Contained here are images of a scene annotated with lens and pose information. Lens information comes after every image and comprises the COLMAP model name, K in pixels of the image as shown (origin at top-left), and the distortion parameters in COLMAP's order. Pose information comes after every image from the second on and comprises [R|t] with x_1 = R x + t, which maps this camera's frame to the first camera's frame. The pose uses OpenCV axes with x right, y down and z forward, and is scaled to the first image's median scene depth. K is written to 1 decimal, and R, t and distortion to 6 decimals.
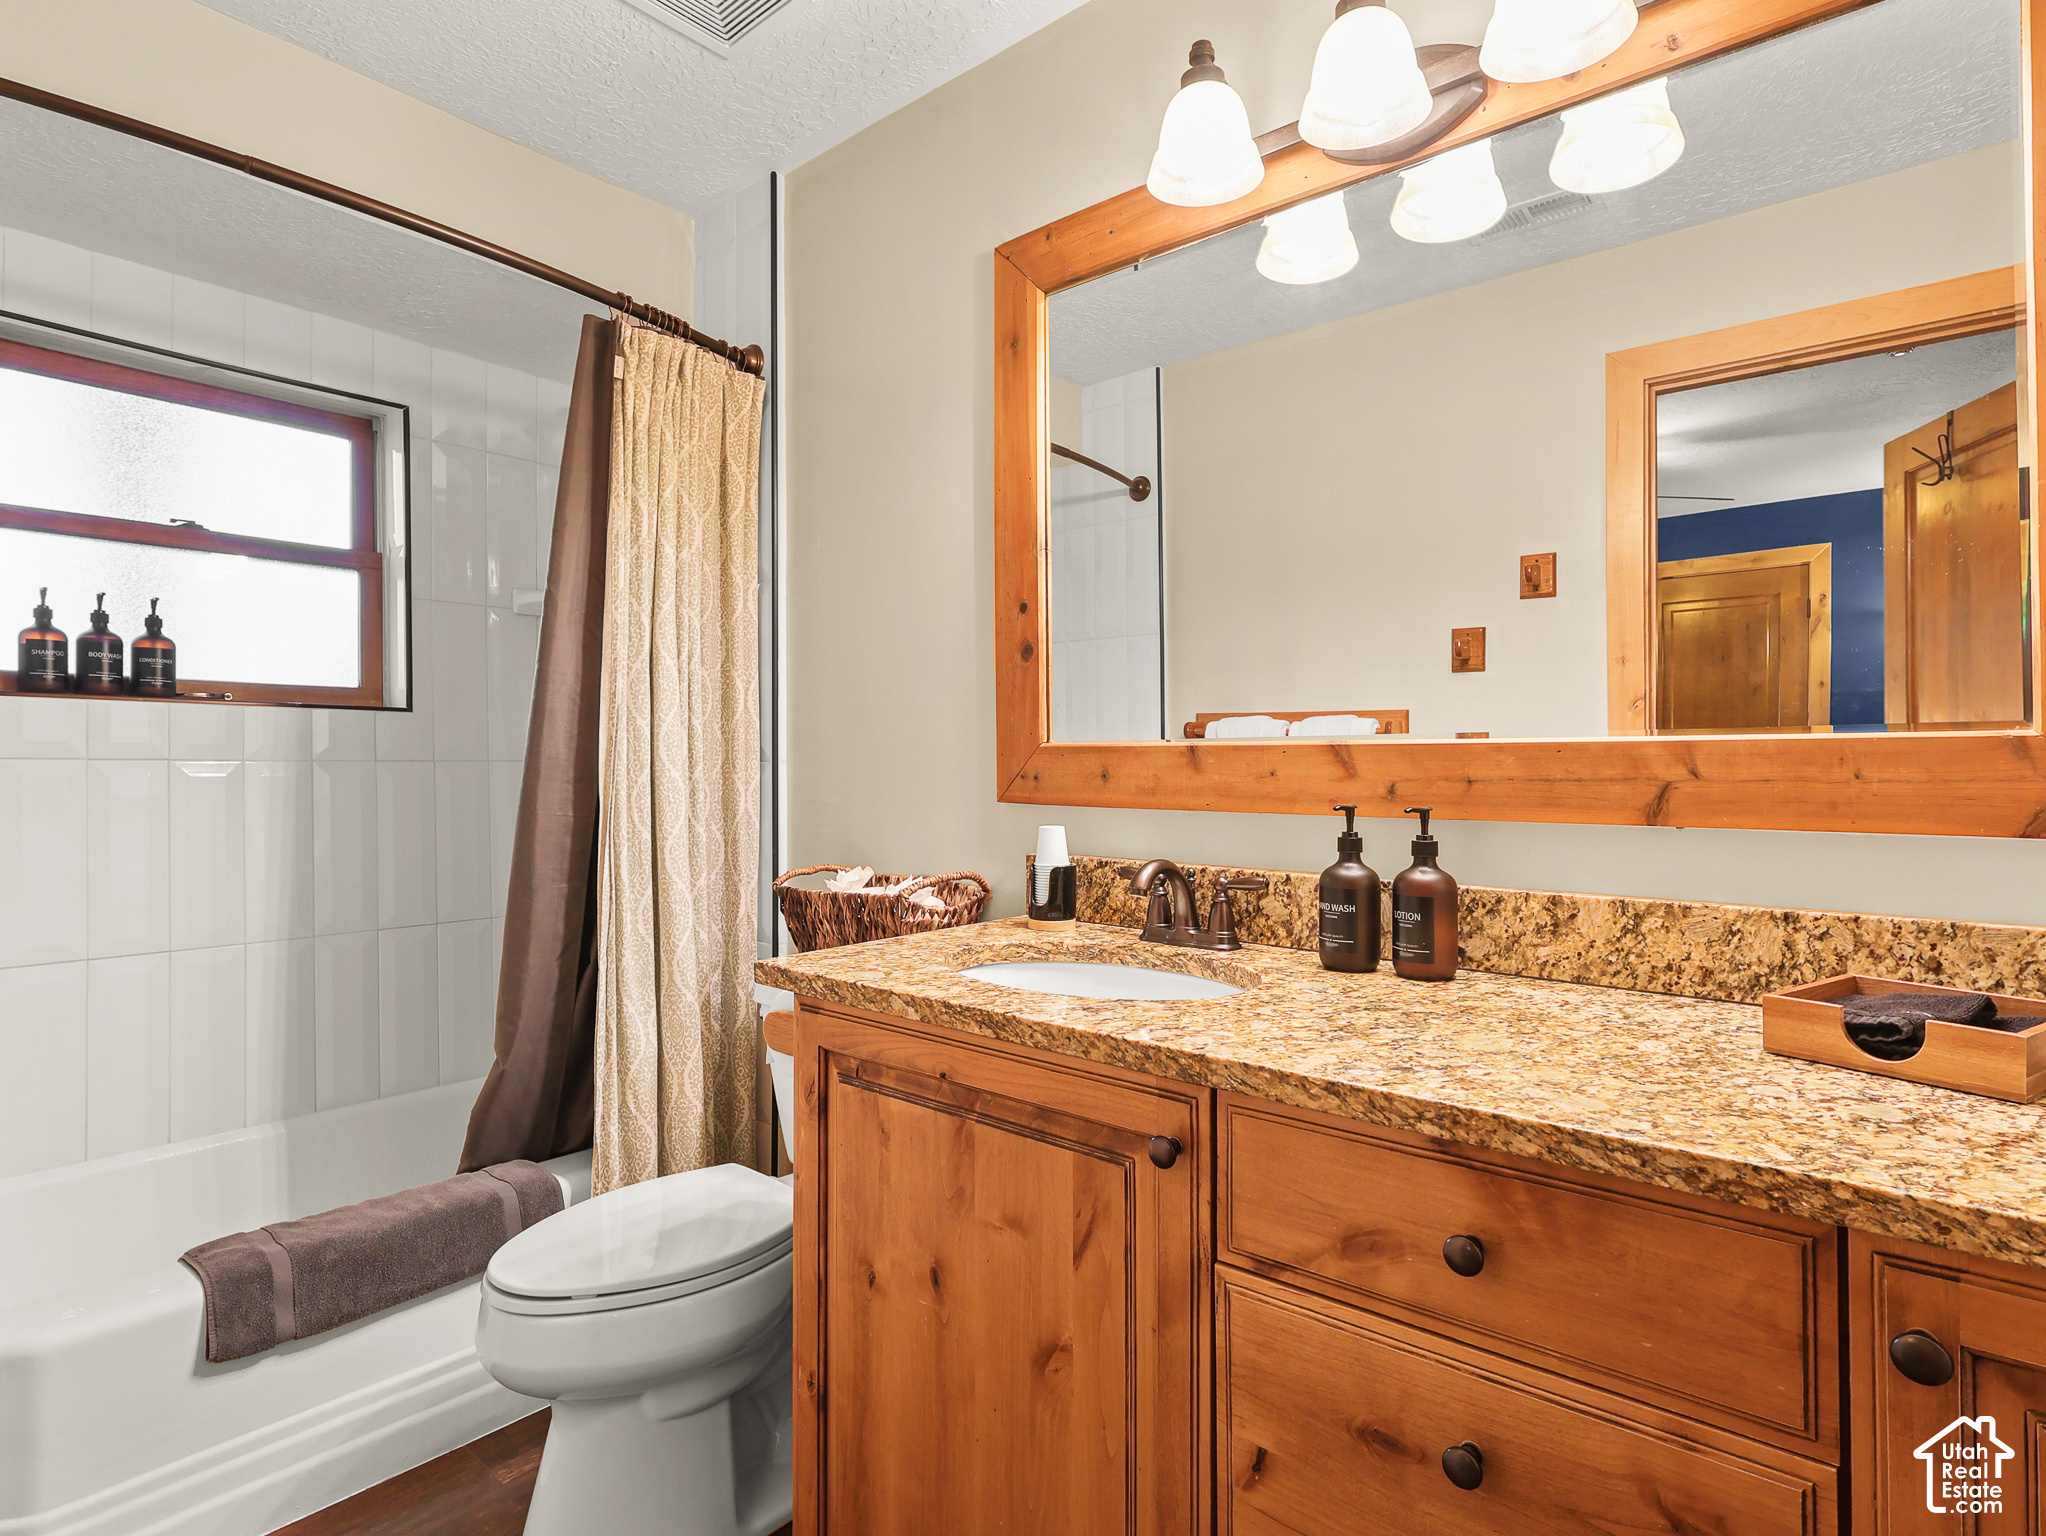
lens RADIAL K [[1092.0, 0, 1011.0], [0, 1092.0, 738.2], [0, 0, 1]] dist [0.004133, 0.000777]
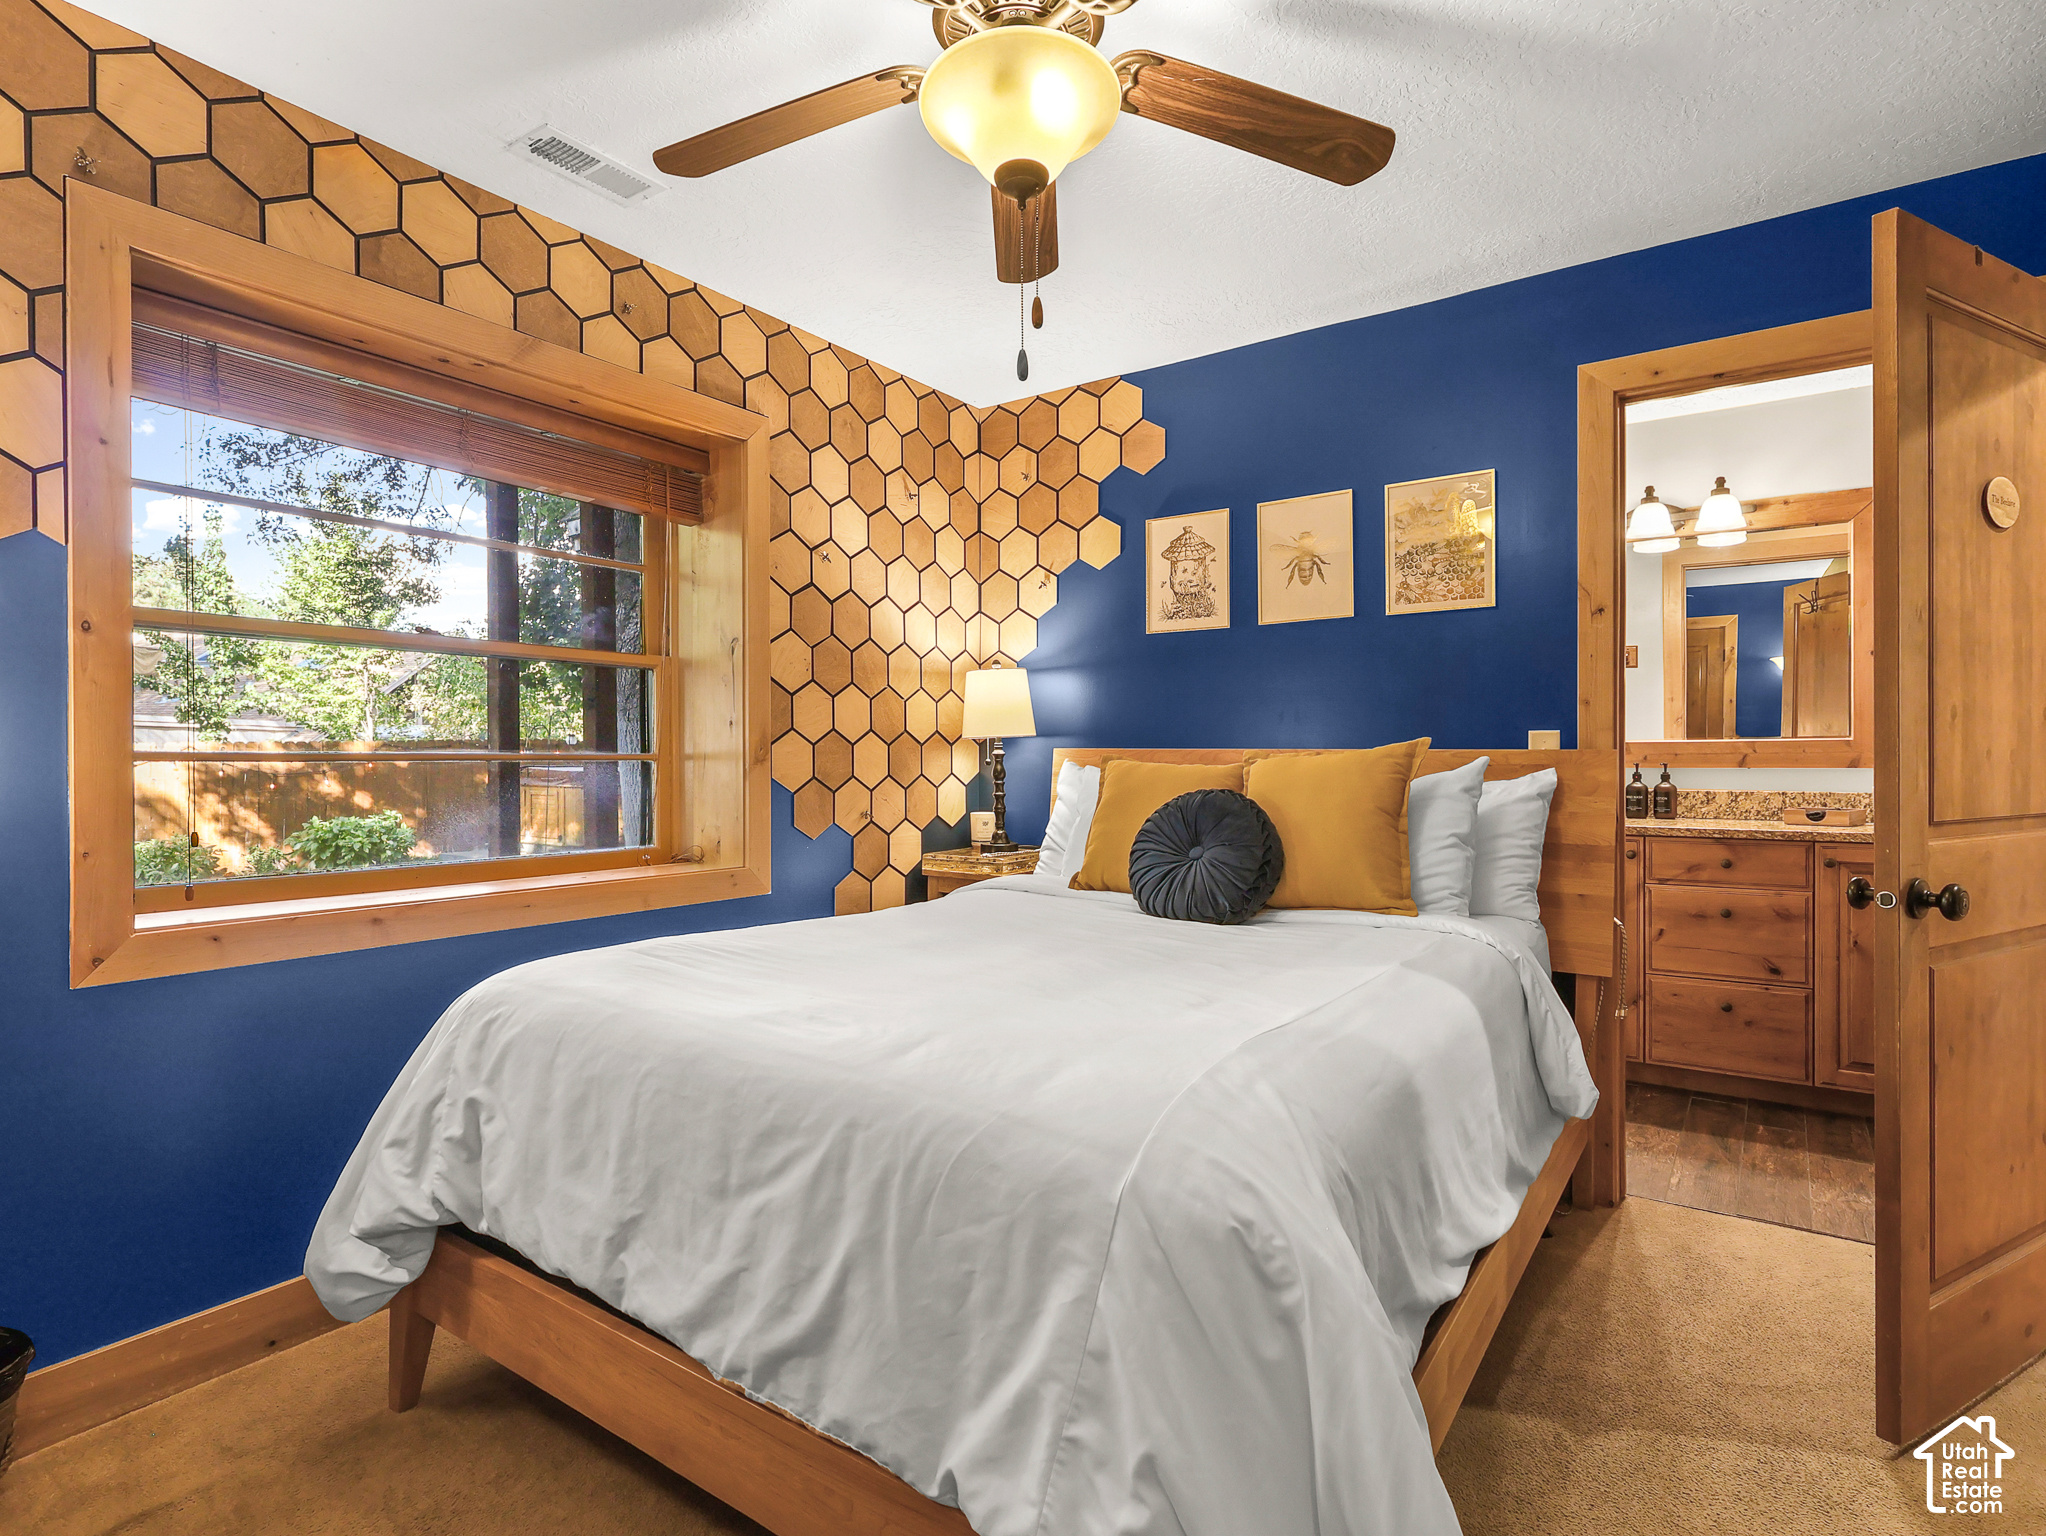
lens RADIAL K [[1060.4, 0, 993.3], [0, 1060.4, 764.2], [0, 0, 1]] dist [0.131274, -0.127820]
pose [[0.996178, -0.012233, 0.086481, -1.778655], [0.010101, 0.999635, 0.025047, -0.029400], [-0.086755, -0.024077, 0.995939, -1.901661]]
